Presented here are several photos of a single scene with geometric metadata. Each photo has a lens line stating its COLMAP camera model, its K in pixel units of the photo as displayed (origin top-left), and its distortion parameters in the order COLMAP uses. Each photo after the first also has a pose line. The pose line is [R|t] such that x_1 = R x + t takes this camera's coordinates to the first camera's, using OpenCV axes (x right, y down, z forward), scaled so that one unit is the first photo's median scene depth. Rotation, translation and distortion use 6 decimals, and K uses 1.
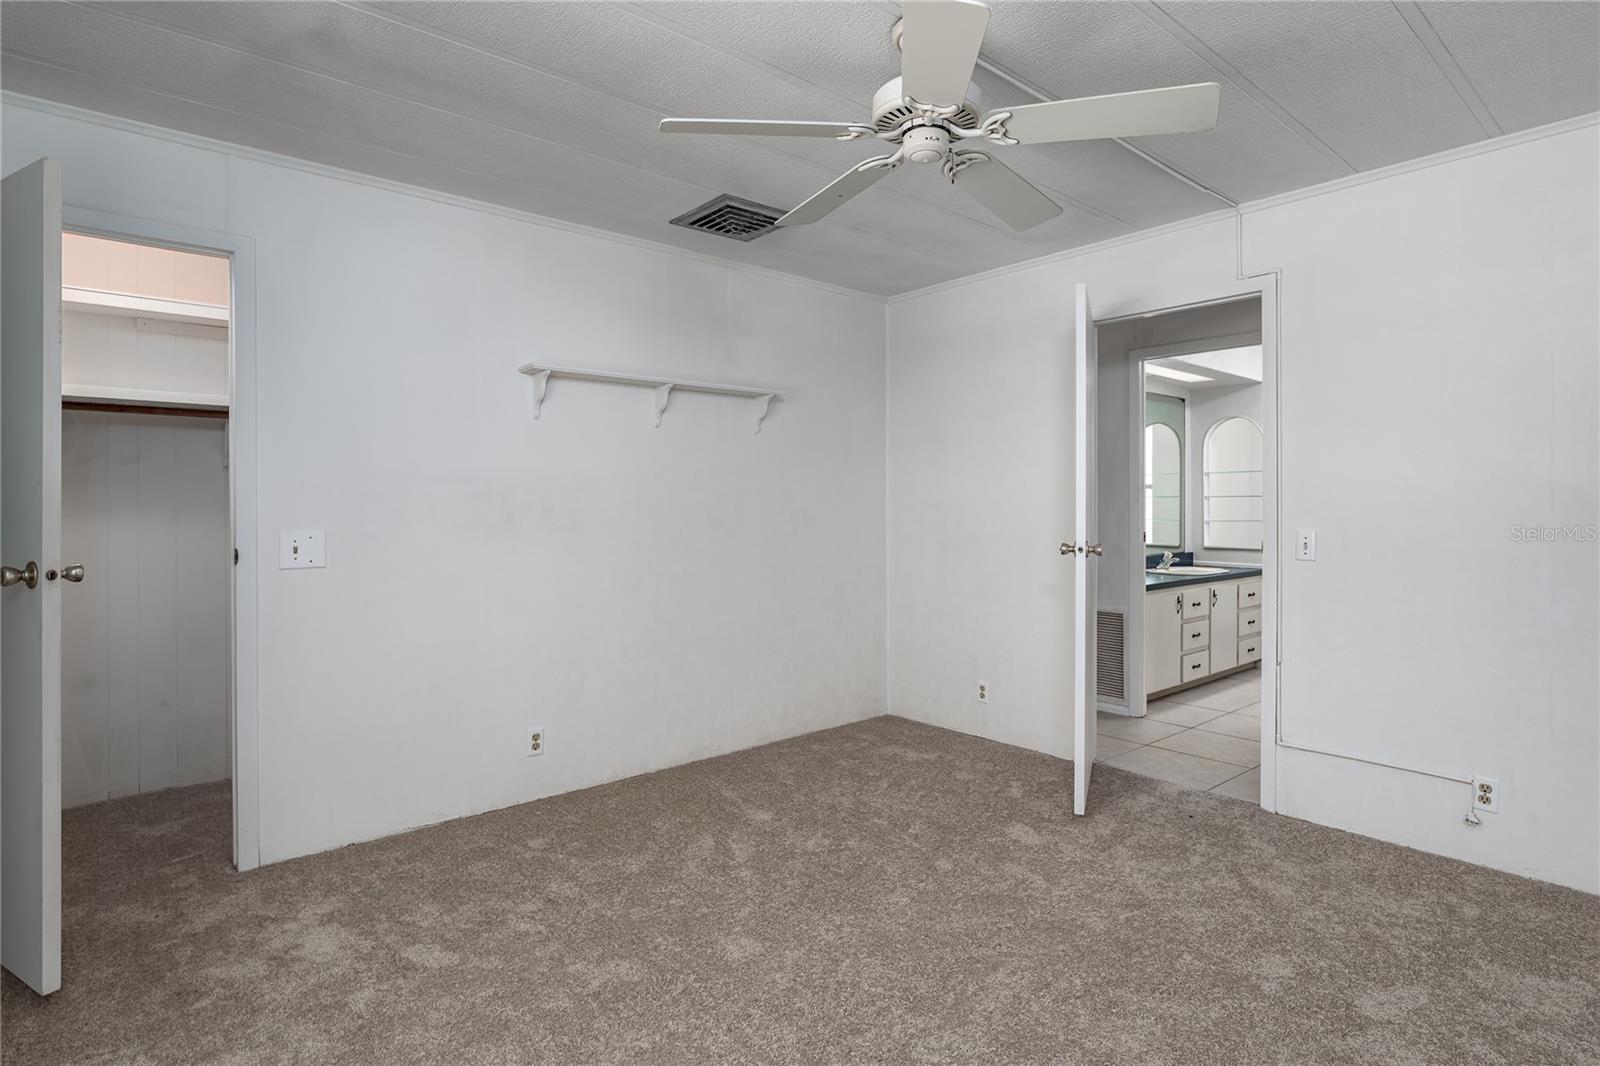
lens RADIAL K [[814.8, 0, 805.3], [0, 814.8, 522.5], [0, 0, 1]] dist [0.004814, 0.000766]
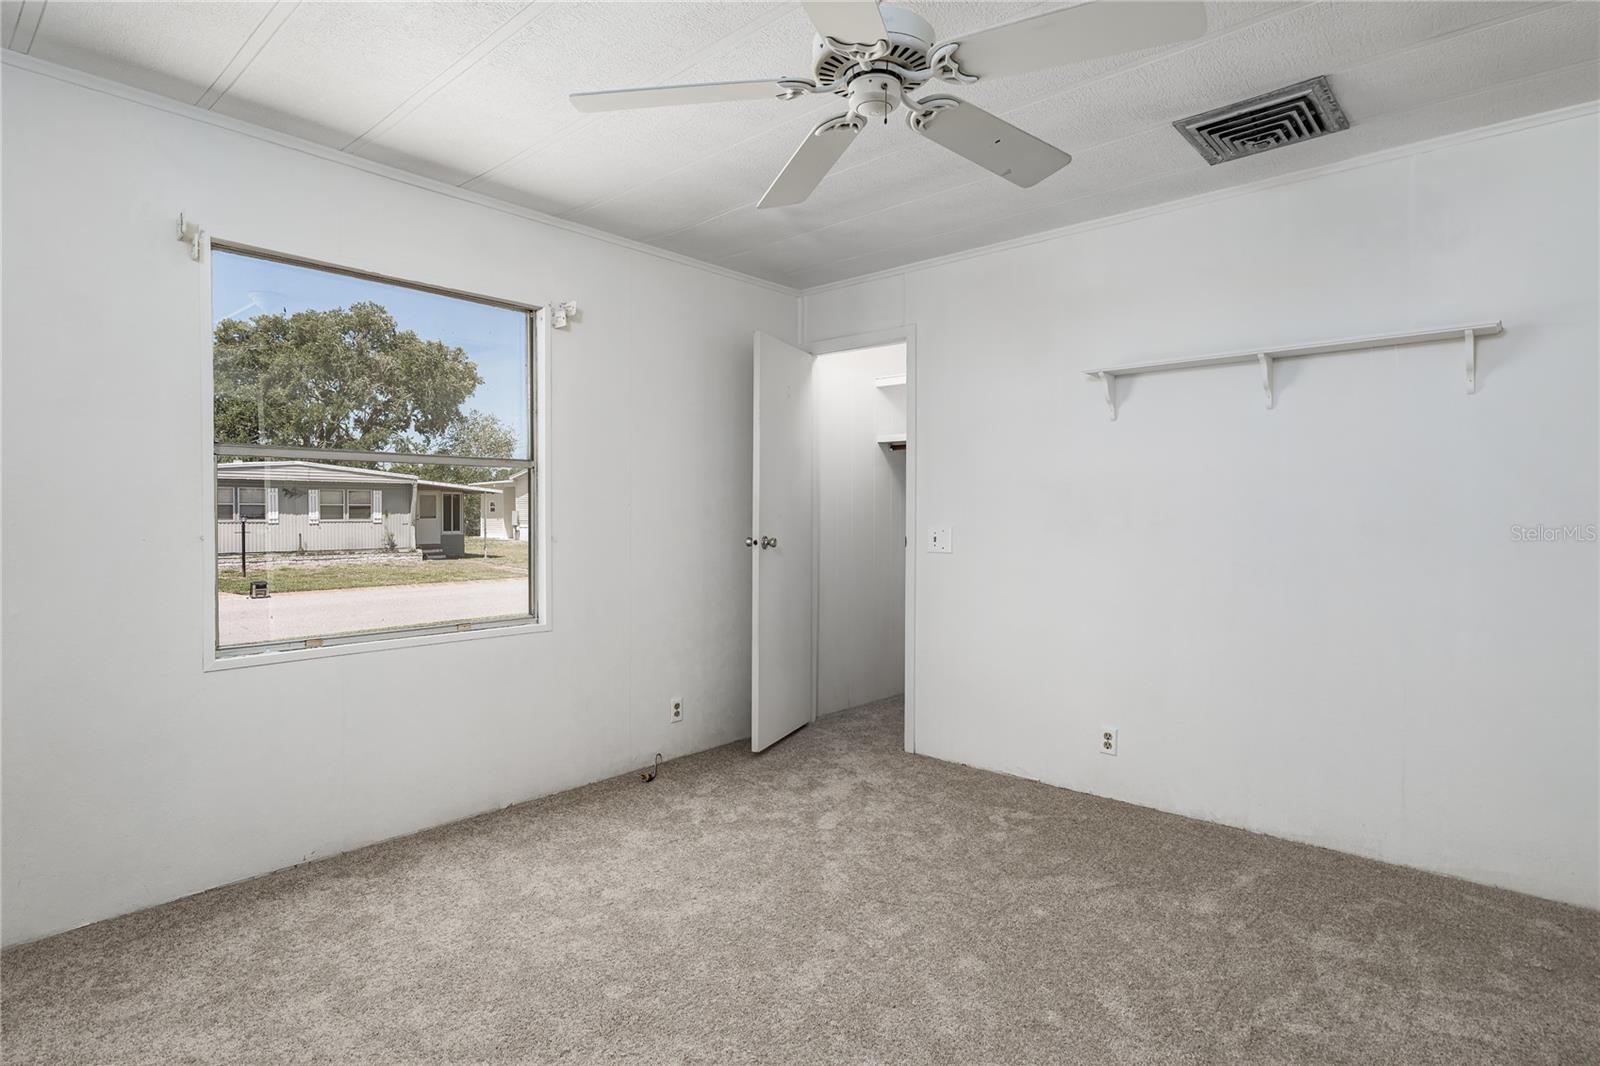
lens RADIAL K [[814.8, 0, 806.0], [0, 814.8, 528.5], [0, 0, 1]] dist [0.004814, 0.000766]
pose [[0.148340, 0.023381, -0.988660, 0.728608], [-0.018085, 0.999617, 0.020927, -0.010305], [0.988771, 0.014776, 0.148706, 0.568198]]
